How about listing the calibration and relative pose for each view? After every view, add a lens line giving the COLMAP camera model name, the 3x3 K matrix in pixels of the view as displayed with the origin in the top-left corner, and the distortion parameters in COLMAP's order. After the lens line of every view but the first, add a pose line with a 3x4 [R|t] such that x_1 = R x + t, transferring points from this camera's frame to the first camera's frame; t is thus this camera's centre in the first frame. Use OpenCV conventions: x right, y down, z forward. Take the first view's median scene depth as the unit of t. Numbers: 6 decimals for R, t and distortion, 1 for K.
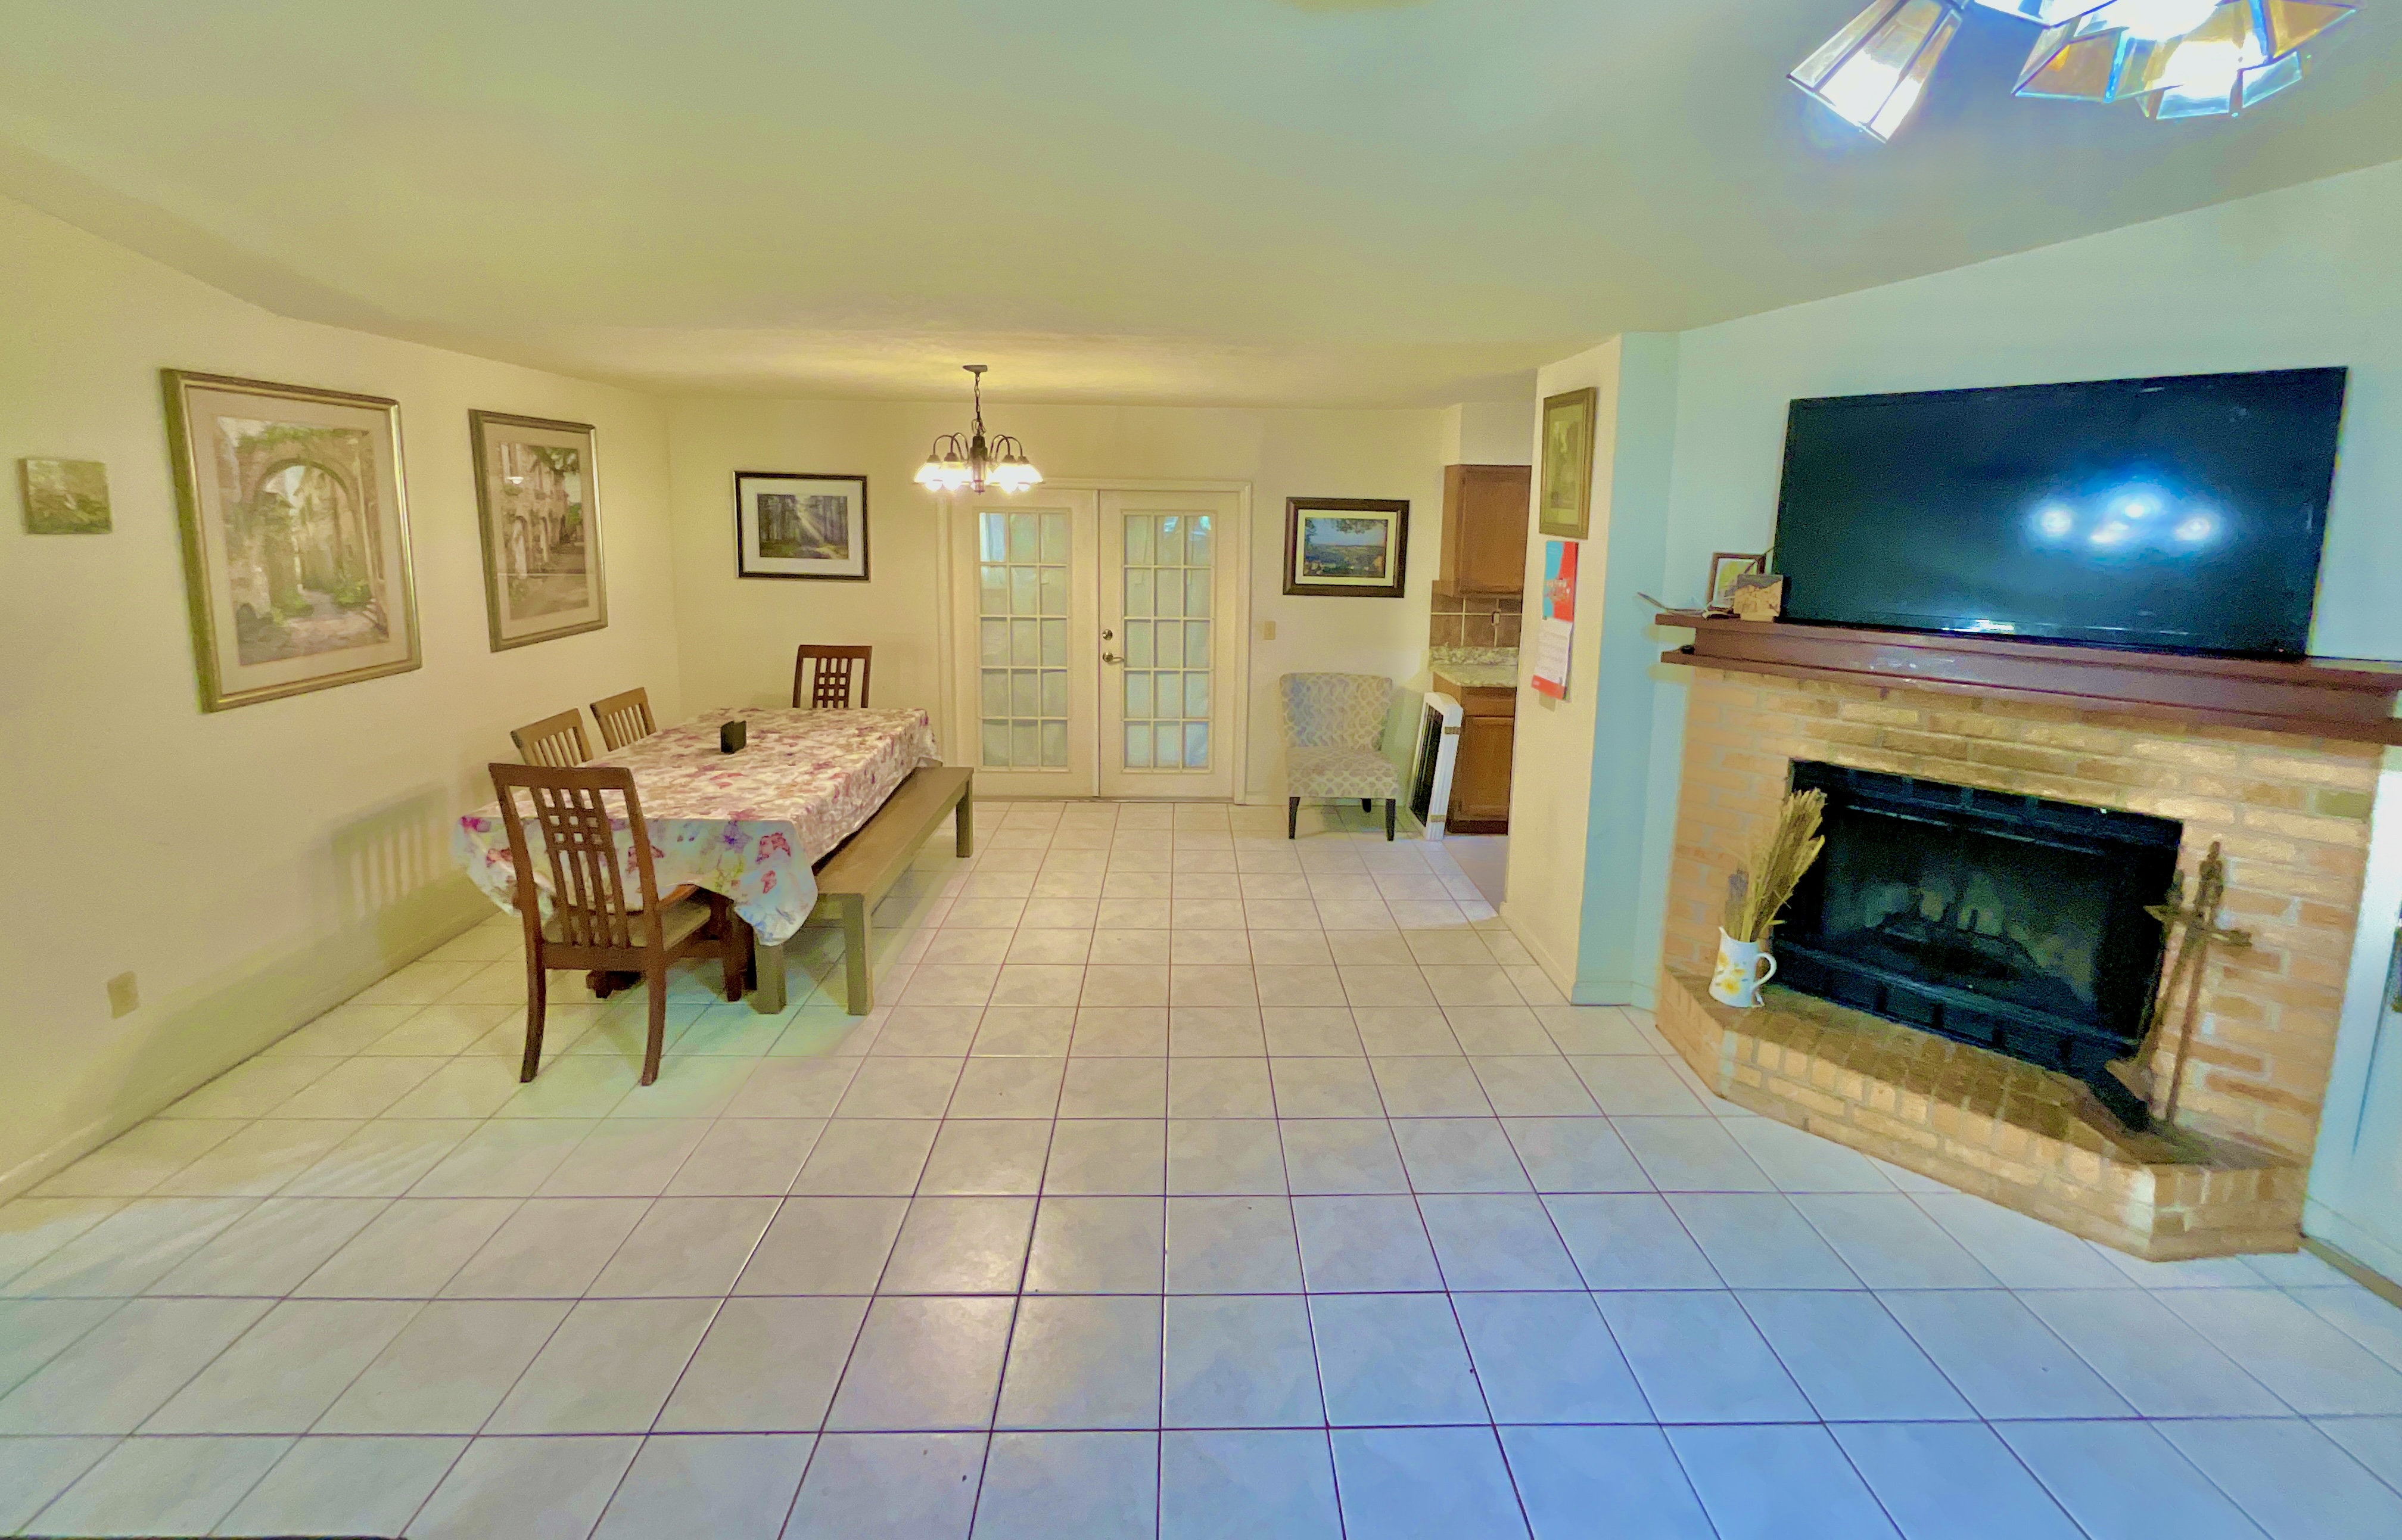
lens RADIAL K [[973.6, 0, 1201.9], [0, 973.6, 643.8], [0, 0, 1]] dist [-0.000374, -0.000209]
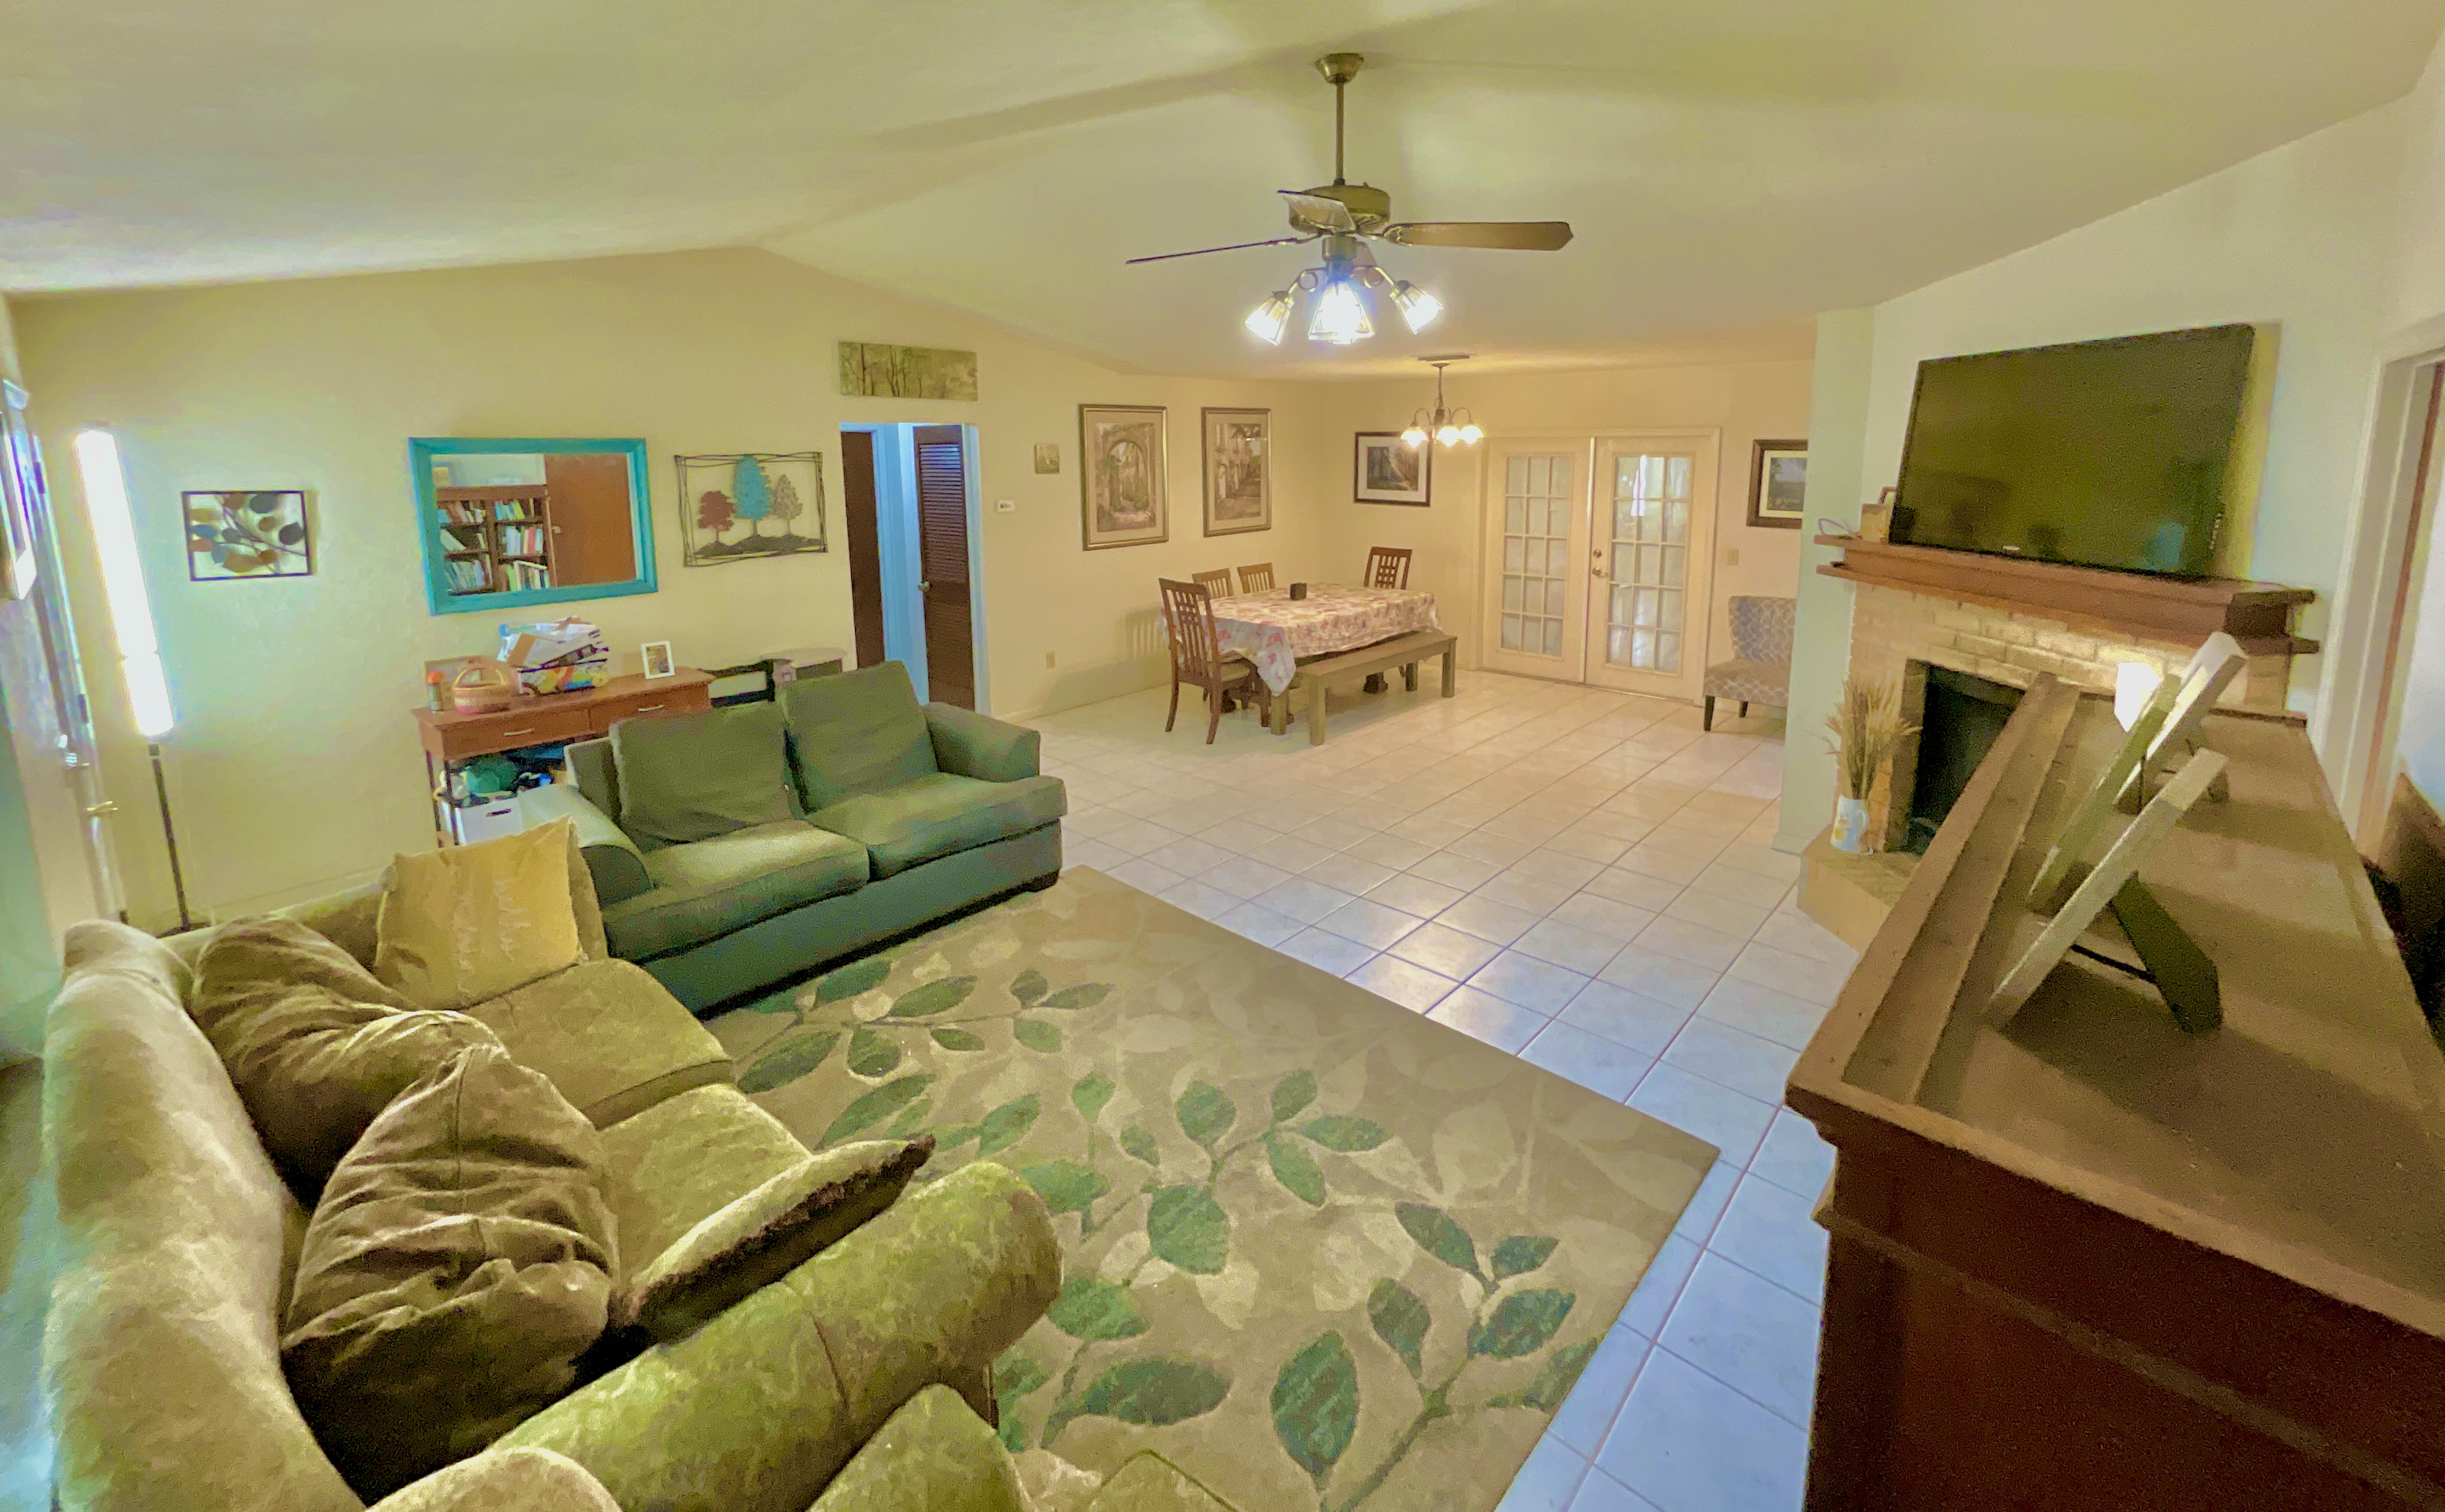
lens RADIAL K [[997.0, 0, 1230.4], [0, 997.0, 603.4], [0, 0, 1]] dist [0.009489, 0.000020]
pose [[0.729944, 0.087167, -0.677926, 0.617813], [-0.075345, 0.996052, 0.046945, 0.041724], [0.679342, 0.016811, 0.733630, -0.366663]]
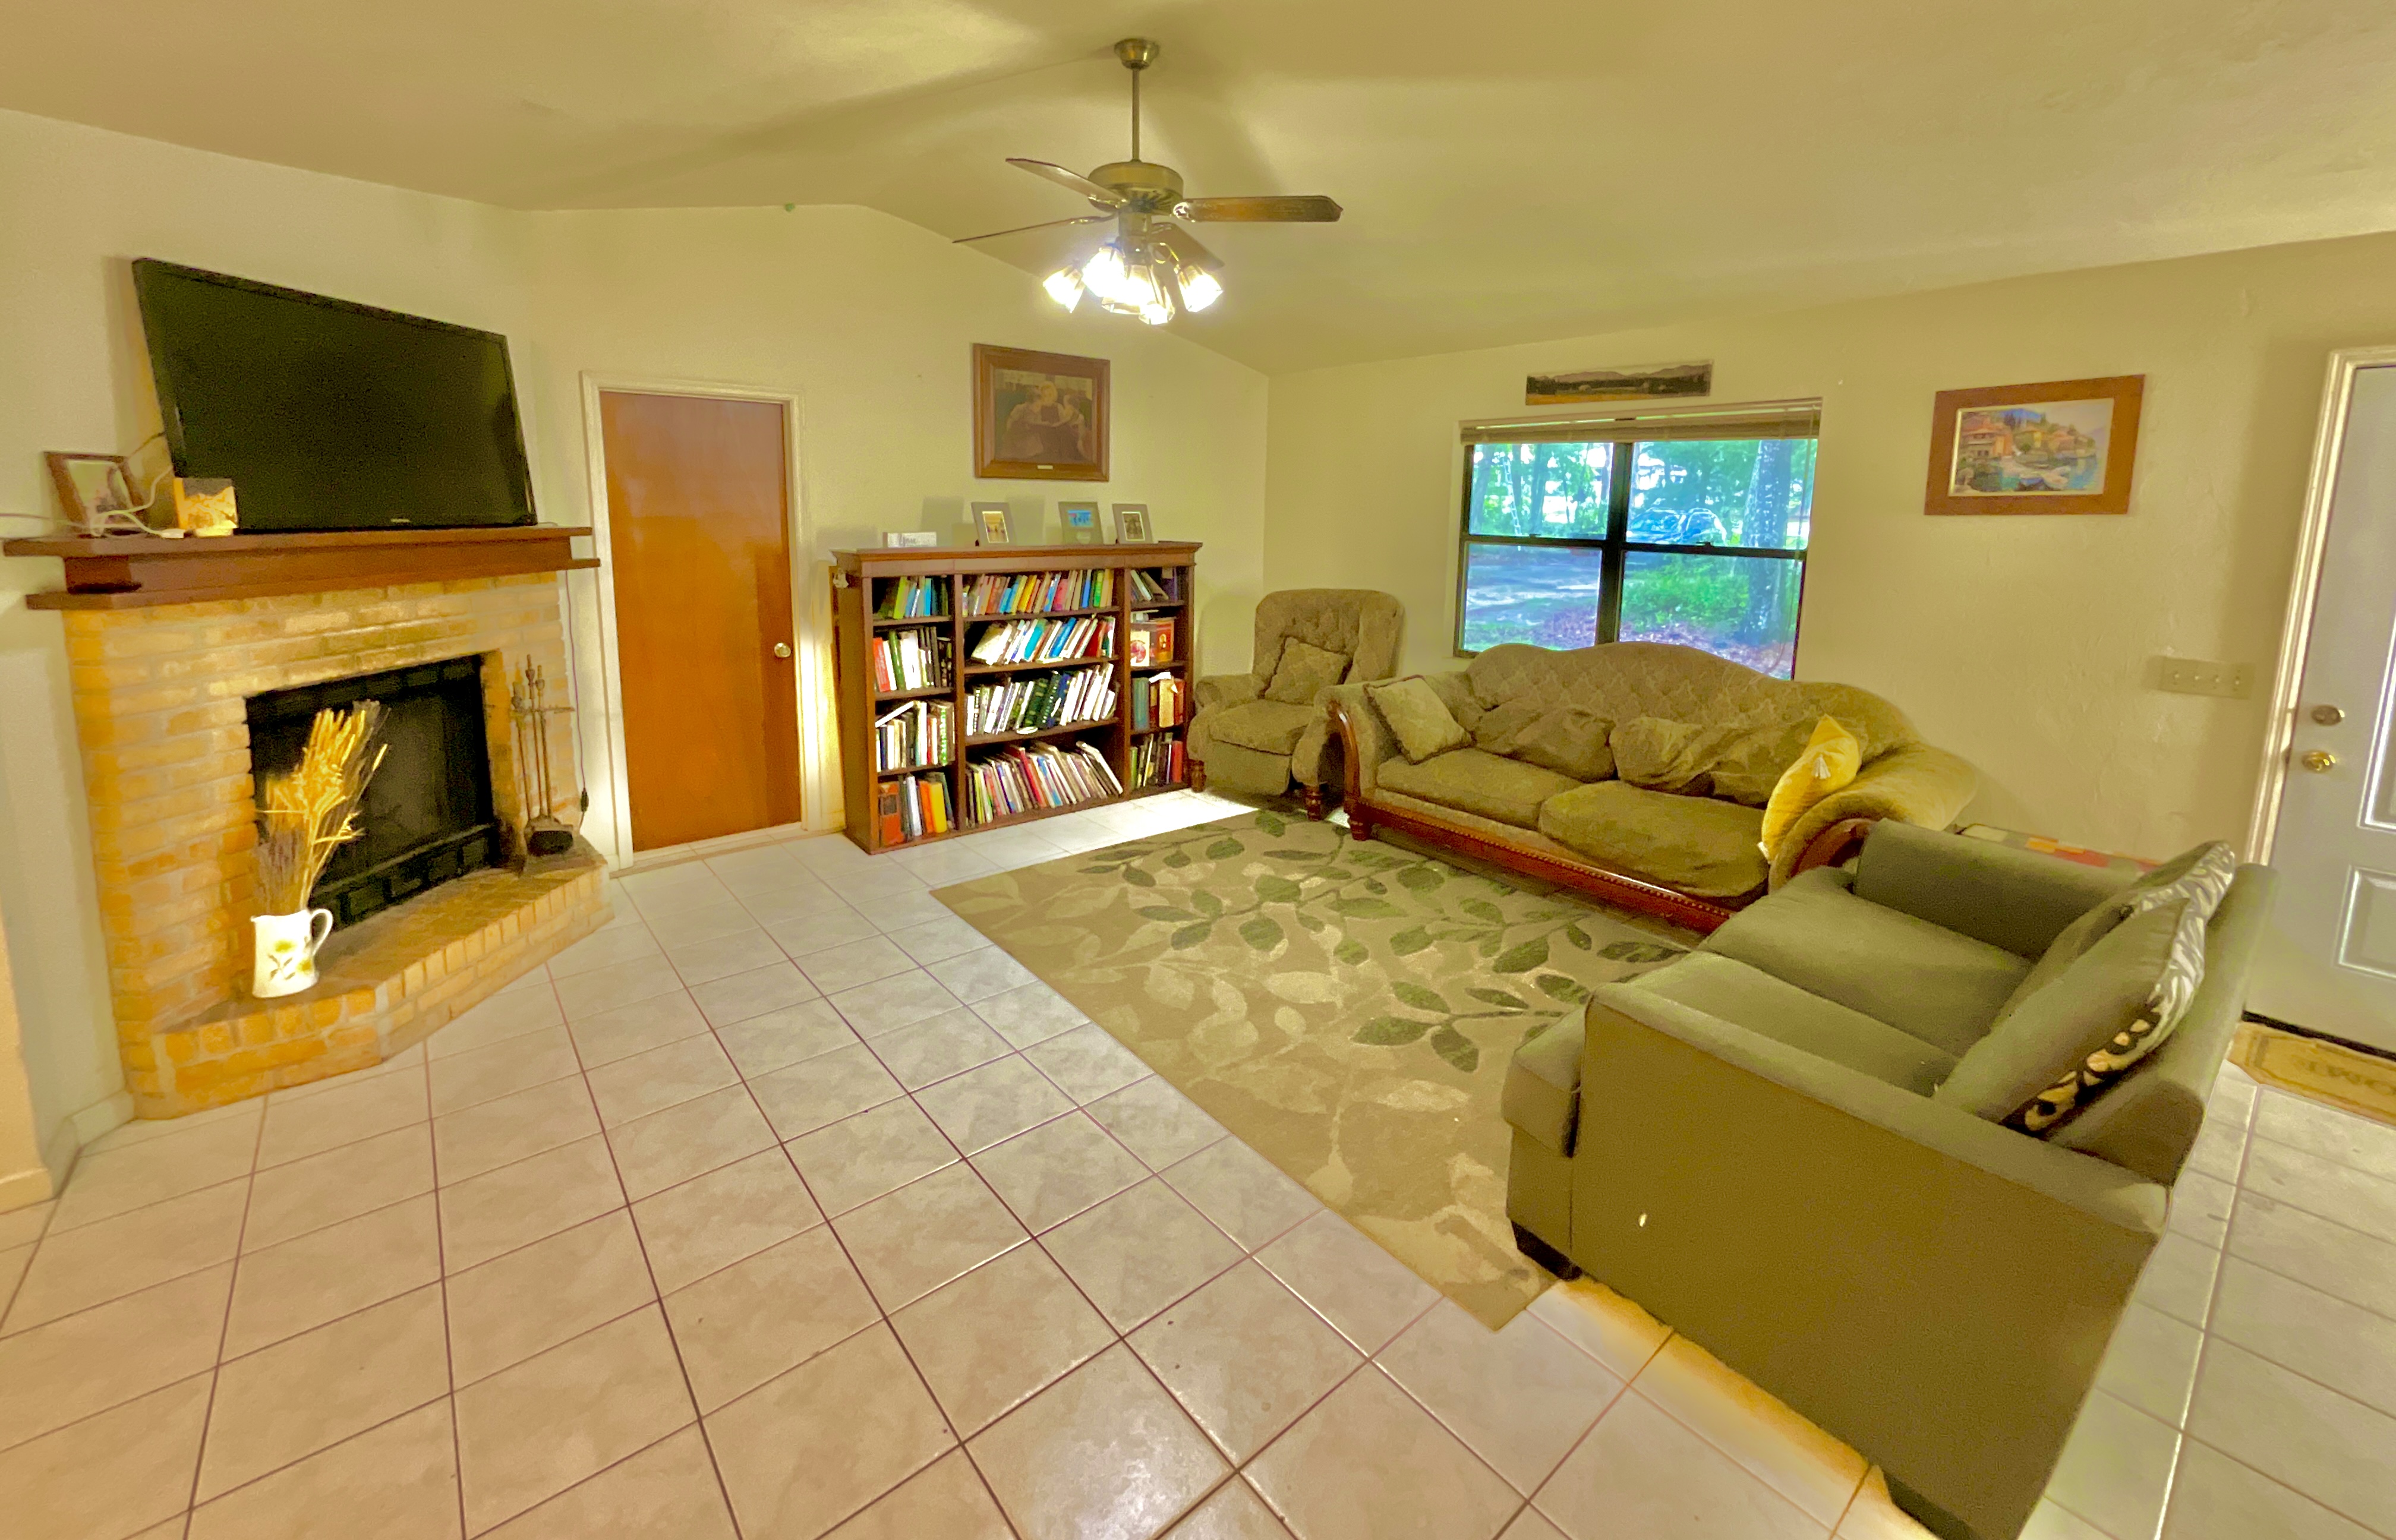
lens RADIAL K [[971.1, 0, 1198.9], [0, 971.1, 644.1], [0, 0, 1]] dist [-0.000374, -0.000209]
pose [[-0.619831, -0.132492, 0.773470, -0.426078], [0.086783, 0.968025, 0.235363, -0.040966], [-0.779922, 0.213009, -0.588514, 0.623980]]
